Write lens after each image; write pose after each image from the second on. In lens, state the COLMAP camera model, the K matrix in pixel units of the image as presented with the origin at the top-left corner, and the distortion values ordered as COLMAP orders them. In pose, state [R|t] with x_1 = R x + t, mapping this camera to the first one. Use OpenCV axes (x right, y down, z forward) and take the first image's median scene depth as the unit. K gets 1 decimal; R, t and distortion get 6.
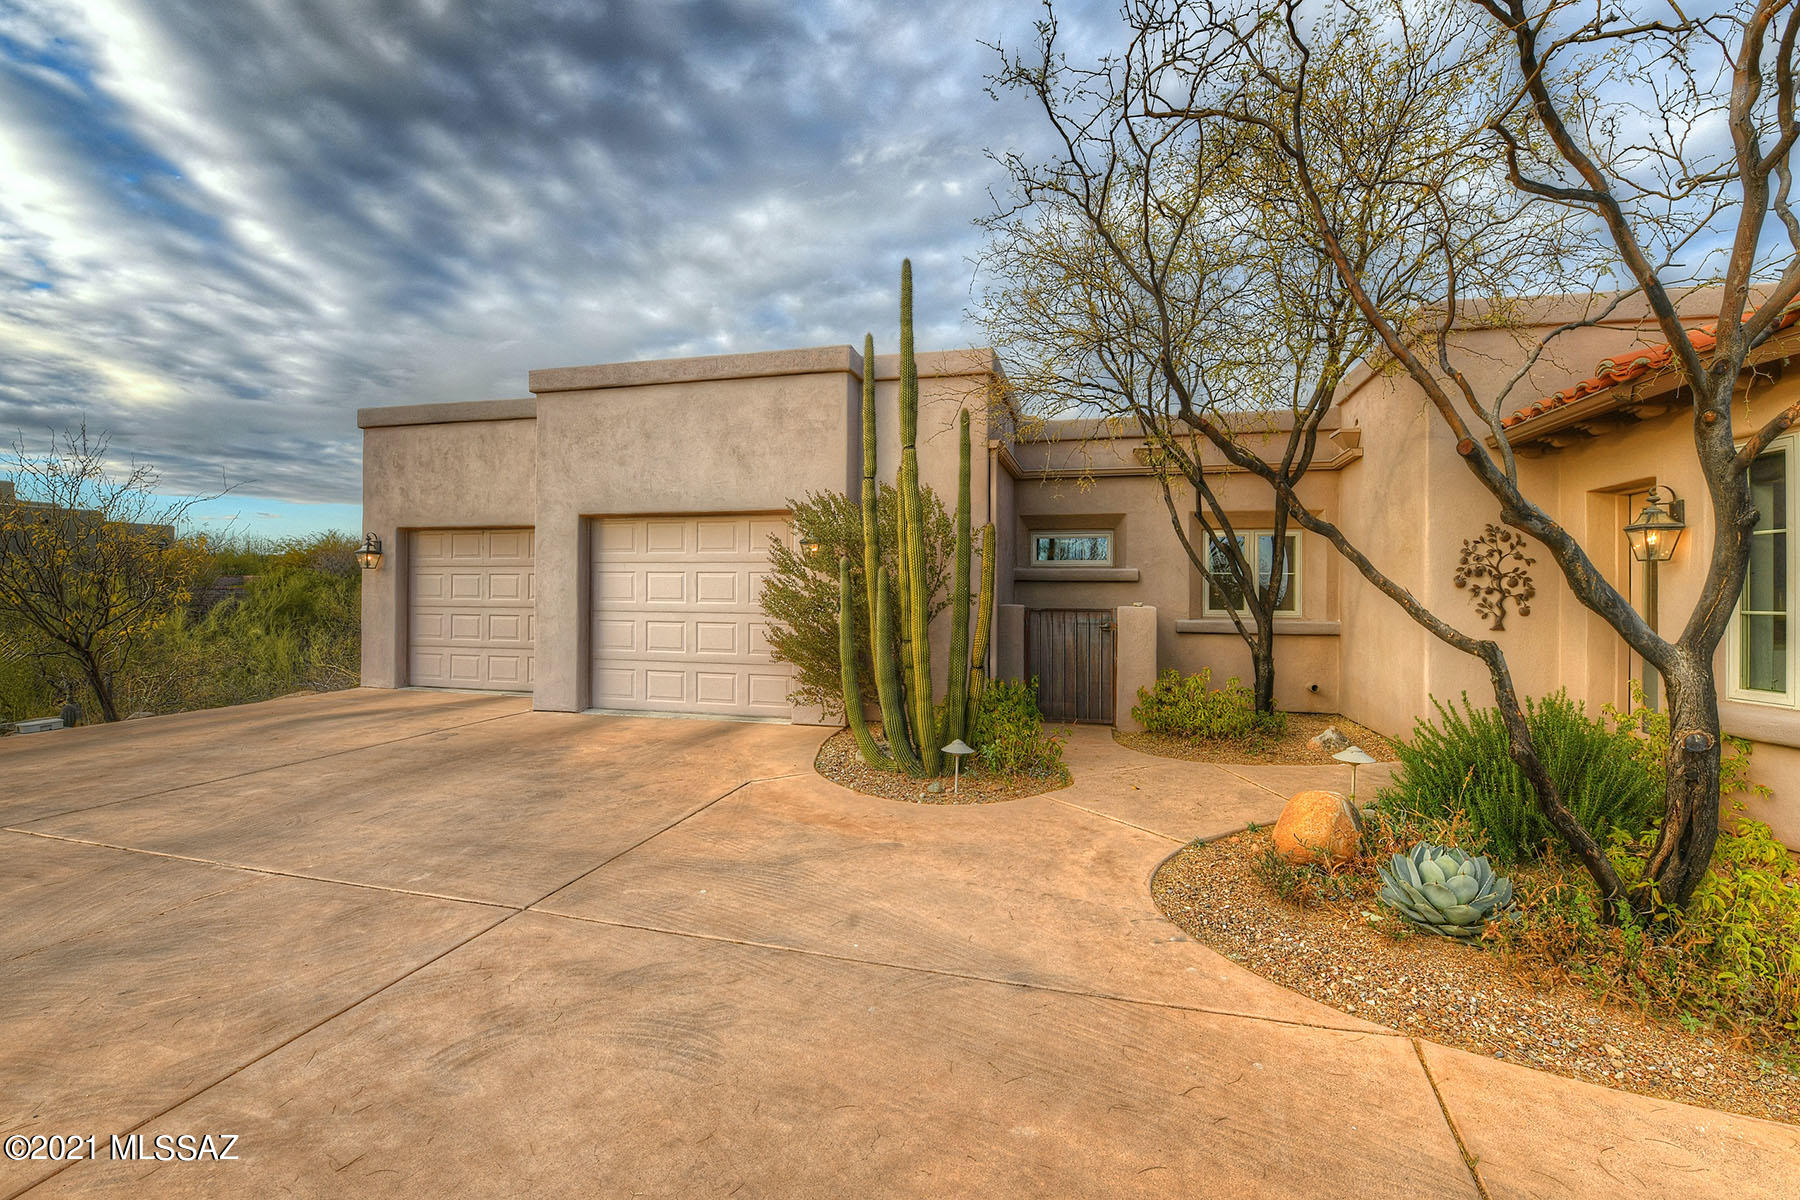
lens RADIAL K [[792.4, 0, 895.4], [0, 792.4, 594.1], [0, 0, 1]] dist [-0.015492, -0.000959]
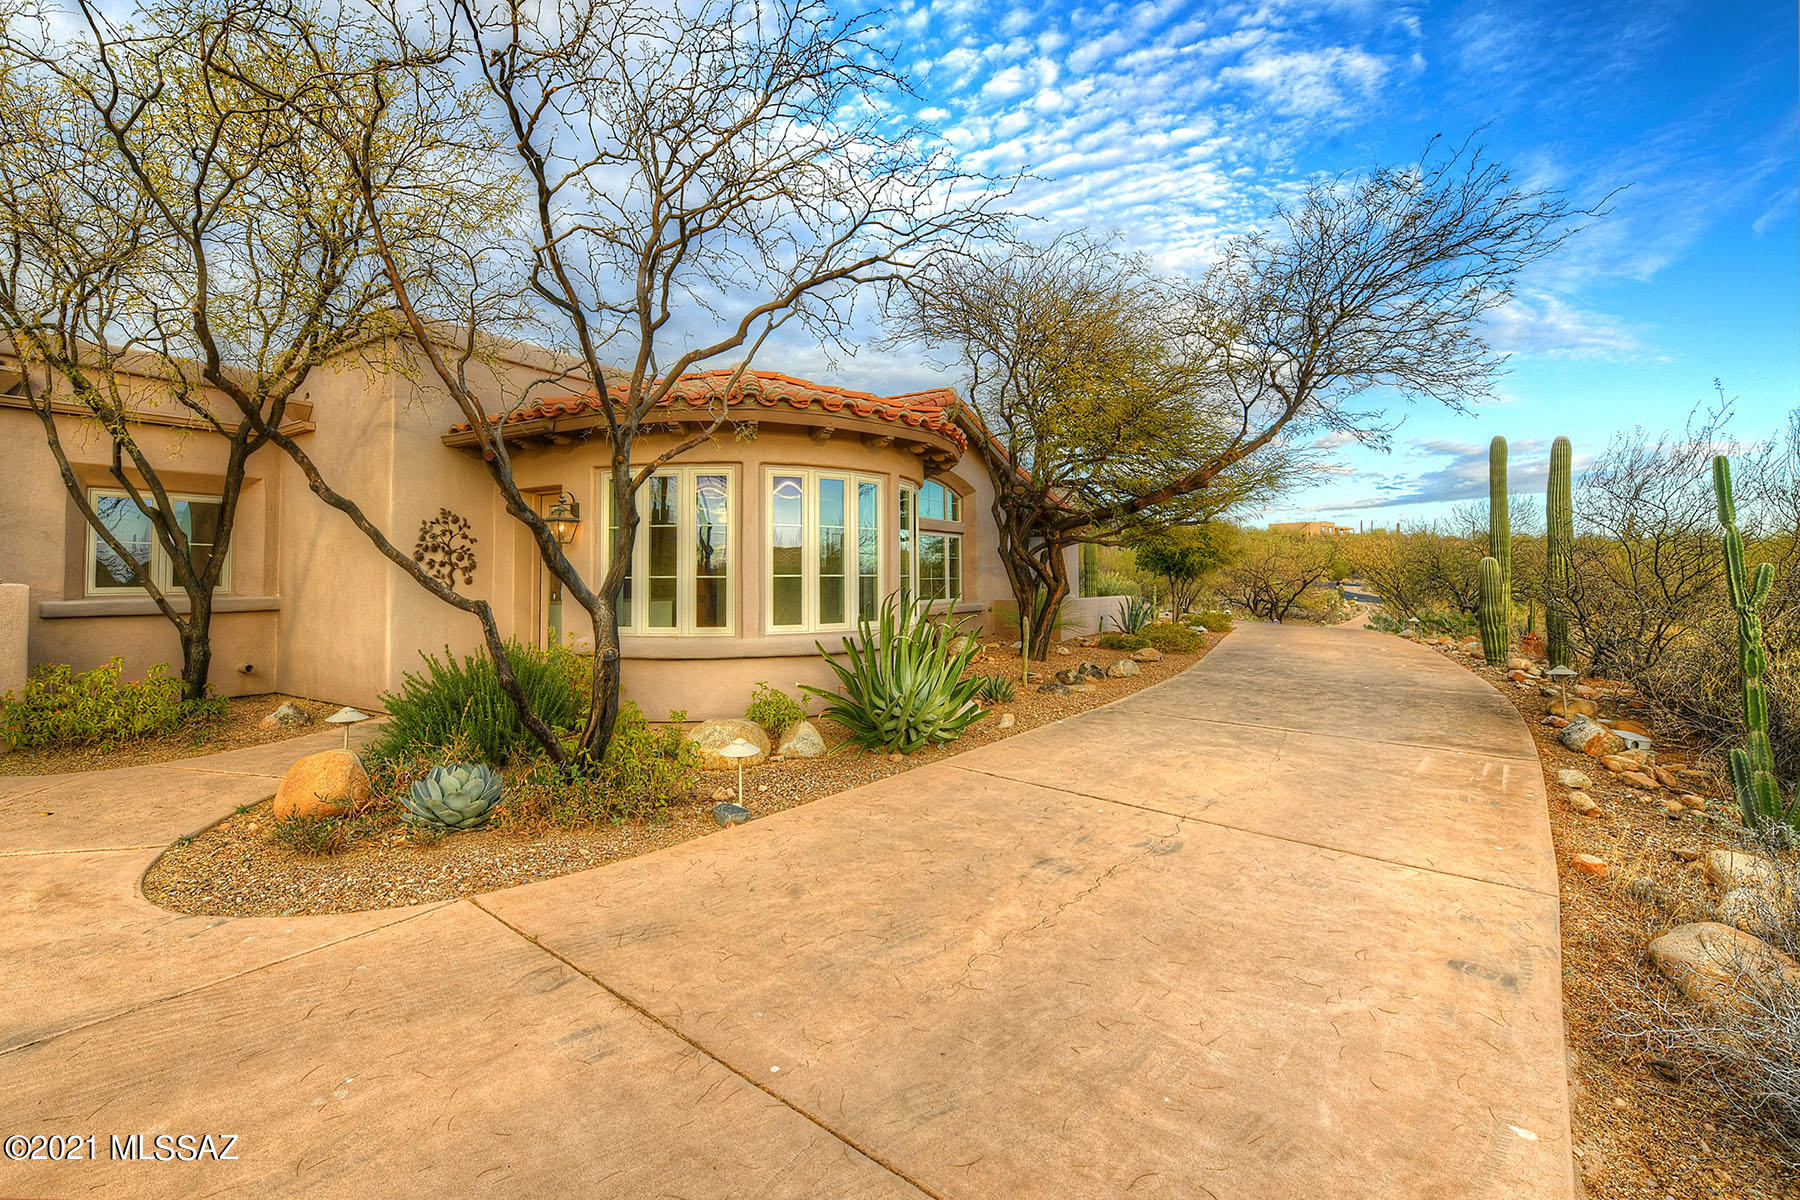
lens RADIAL K [[792.4, 0, 904.7], [0, 792.4, 597.9], [0, 0, 1]] dist [-0.015492, -0.000959]
pose [[0.323247, -0.033962, 0.945705, -0.211495], [0.000656, 0.999364, 0.035665, 0.007035], [-0.946315, -0.010908, 0.323063, -0.077598]]
